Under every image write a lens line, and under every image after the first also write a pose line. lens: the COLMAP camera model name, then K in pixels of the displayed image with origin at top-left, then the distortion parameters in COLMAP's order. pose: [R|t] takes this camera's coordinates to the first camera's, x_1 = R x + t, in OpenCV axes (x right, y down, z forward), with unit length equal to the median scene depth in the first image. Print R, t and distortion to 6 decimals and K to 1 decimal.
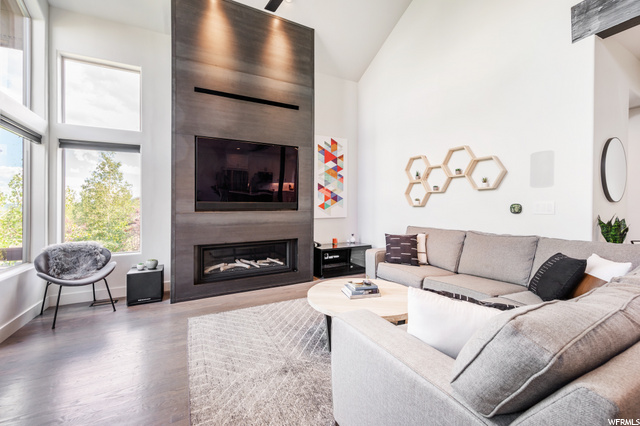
lens RADIAL K [[270.2, 0, 319.4], [0, 270.2, 205.1], [0, 0, 1]] dist [0.002586, -0.000008]
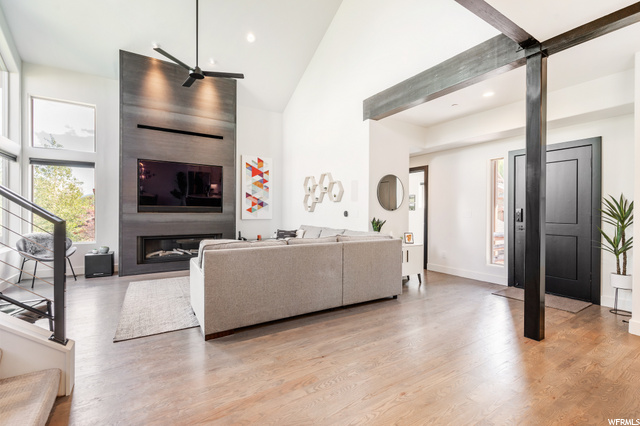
lens RADIAL K [[293.5, 0, 350.5], [0, 293.5, 214.7], [0, 0, 1]] dist [-0.000514, 0.000434]
pose [[0.990479, 0.014528, 0.136892, 0.403999], [-0.017319, 0.999665, 0.019219, -0.012448], [-0.136567, -0.021407, 0.990400, -0.629844]]
